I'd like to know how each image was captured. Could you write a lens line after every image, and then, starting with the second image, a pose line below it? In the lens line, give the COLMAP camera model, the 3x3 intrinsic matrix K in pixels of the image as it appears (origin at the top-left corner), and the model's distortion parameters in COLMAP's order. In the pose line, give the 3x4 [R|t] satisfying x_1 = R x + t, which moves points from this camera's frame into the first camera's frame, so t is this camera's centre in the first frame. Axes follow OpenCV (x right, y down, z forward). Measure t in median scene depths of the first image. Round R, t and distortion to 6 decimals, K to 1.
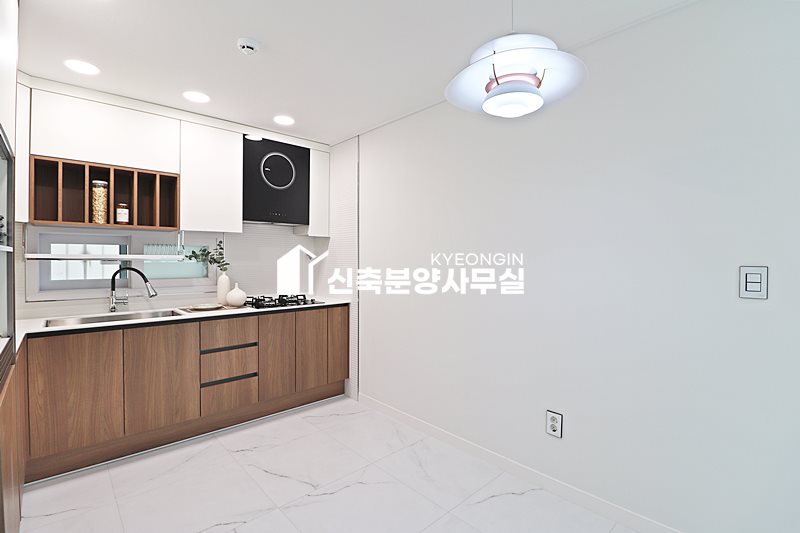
lens RADIAL K [[372.2, 0, 400.3], [0, 372.2, 263.1], [0, 0, 1]] dist [-0.004784, -0.005940]
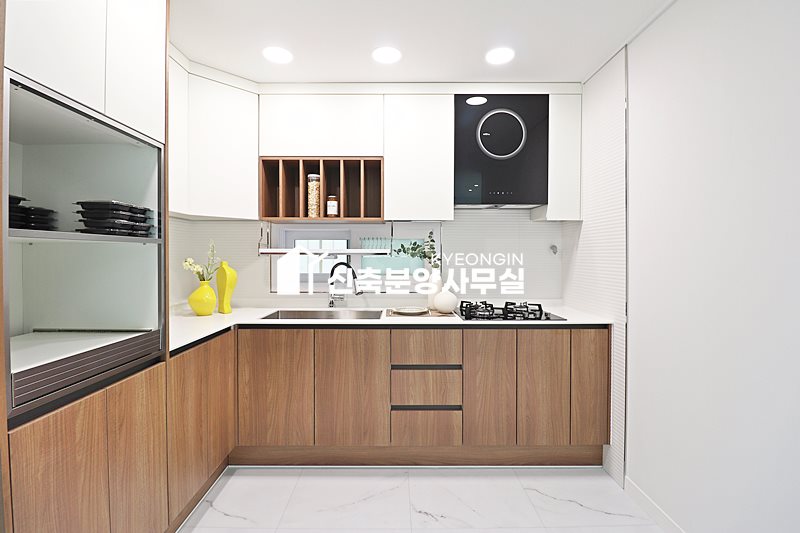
lens RADIAL K [[372.2, 0, 396.7], [0, 372.2, 258.4], [0, 0, 1]] dist [-0.004784, -0.005940]
pose [[0.732910, 0.004374, -0.680311, 0.026308], [-0.007864, 0.999967, -0.002043, 0.002185], [0.680280, 0.006848, 0.732920, 0.374717]]
